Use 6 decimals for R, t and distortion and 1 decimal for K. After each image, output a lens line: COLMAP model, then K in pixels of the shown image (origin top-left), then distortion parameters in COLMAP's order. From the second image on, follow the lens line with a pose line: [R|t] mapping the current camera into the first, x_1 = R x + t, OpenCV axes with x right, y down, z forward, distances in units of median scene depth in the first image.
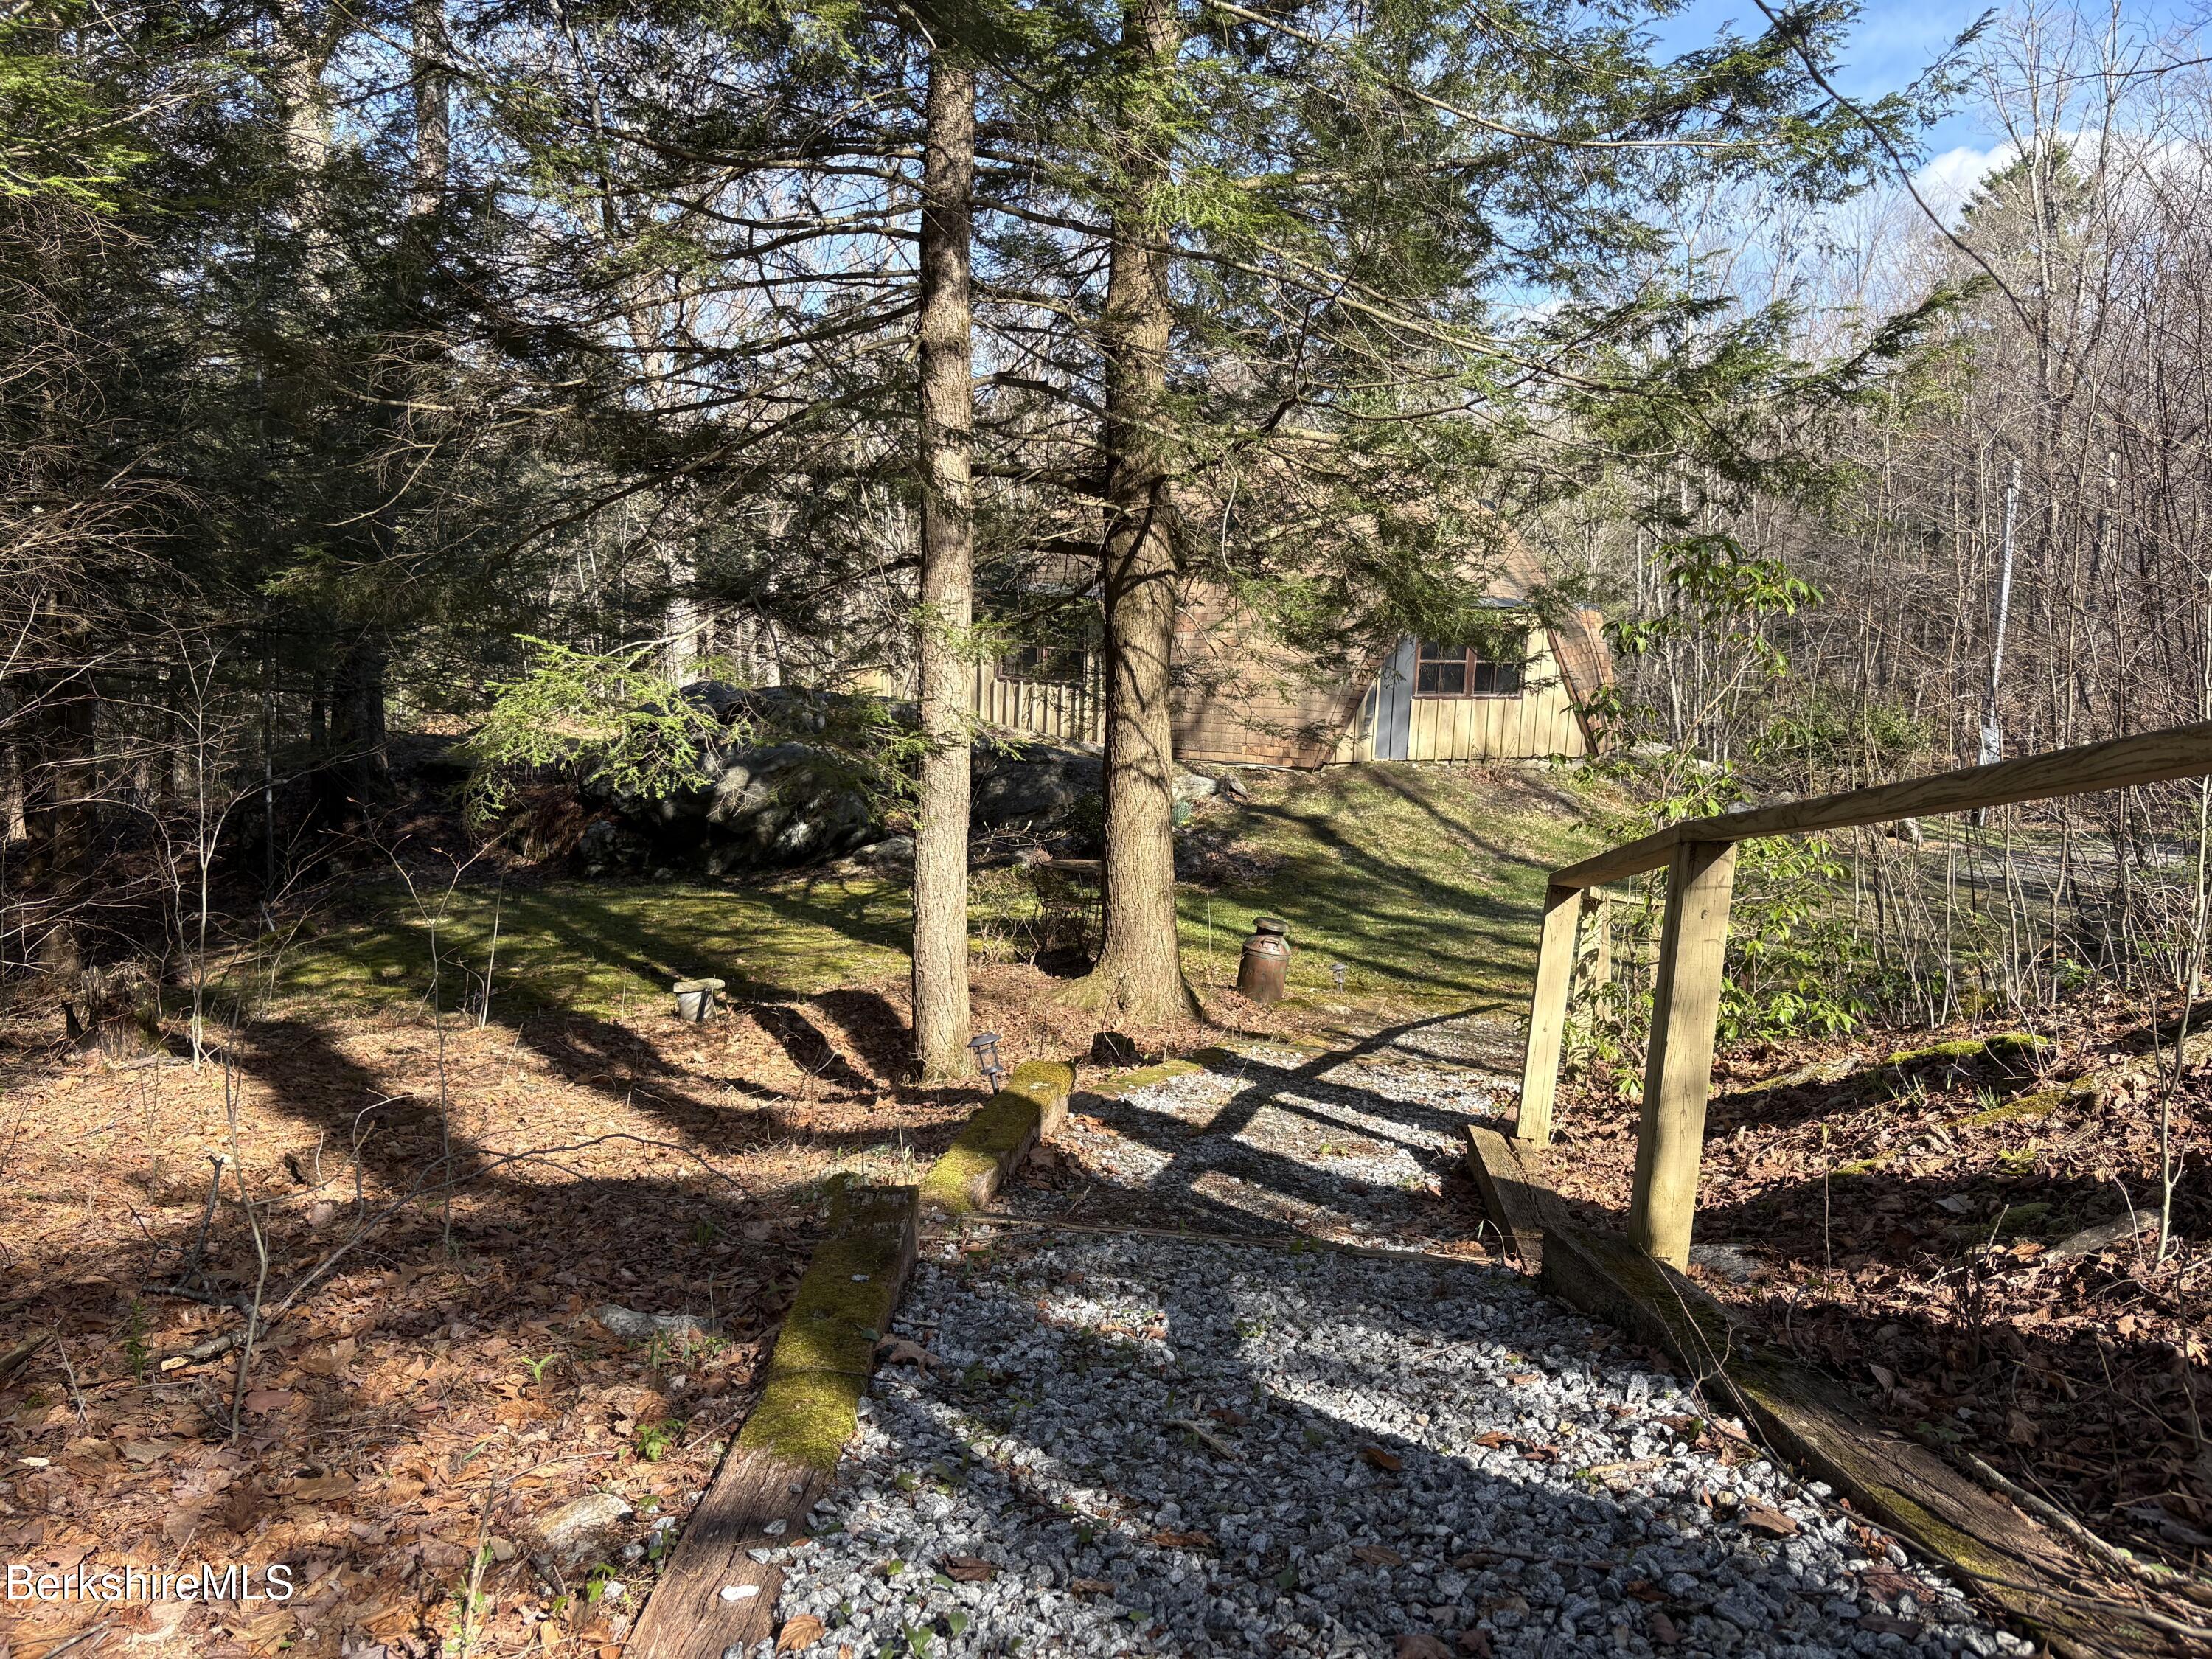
lens RADIAL K [[1682.8, 0, 1093.9], [0, 1682.8, 845.6], [0, 0, 1]] dist [0.056755, -0.051234]
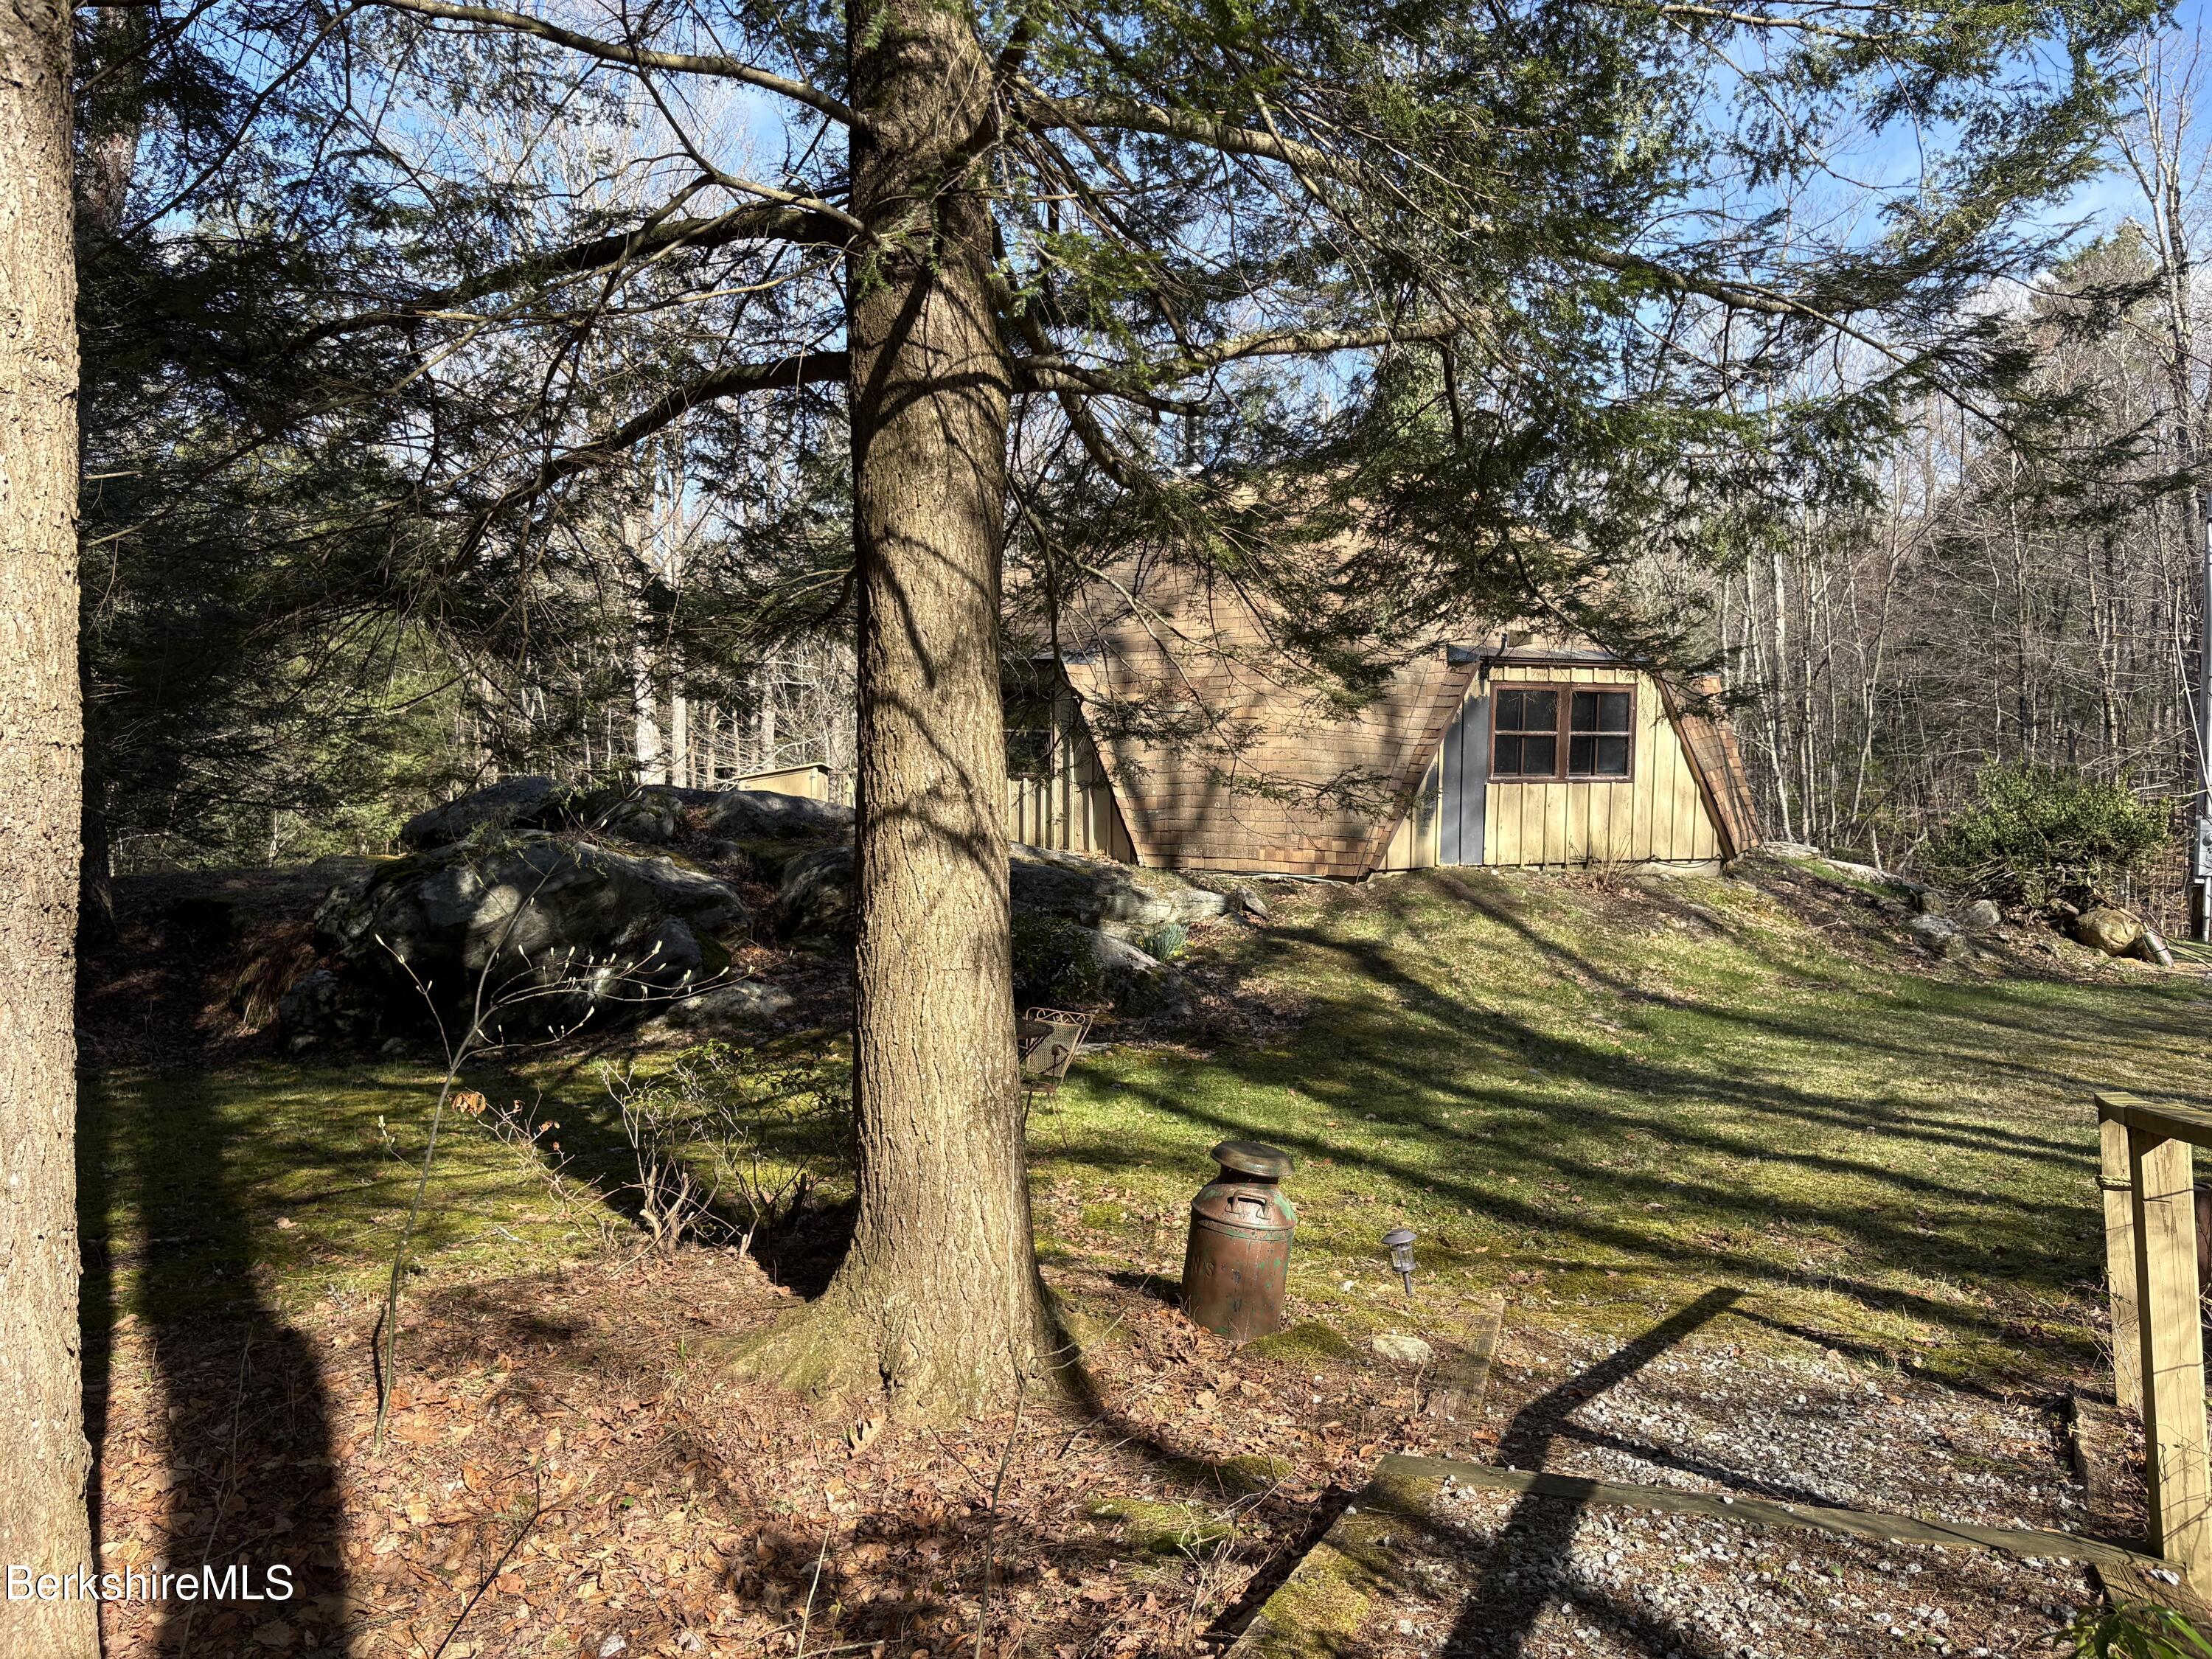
lens RADIAL K [[1682.8, 0, 1118.4], [0, 1682.8, 806.4], [0, 0, 1]] dist [0.056755, -0.051234]
pose [[0.999585, -0.022621, -0.017833, 0.047181], [0.020590, 0.994065, -0.106820, -0.000347], [0.020144, 0.106409, 0.994118, 0.314827]]
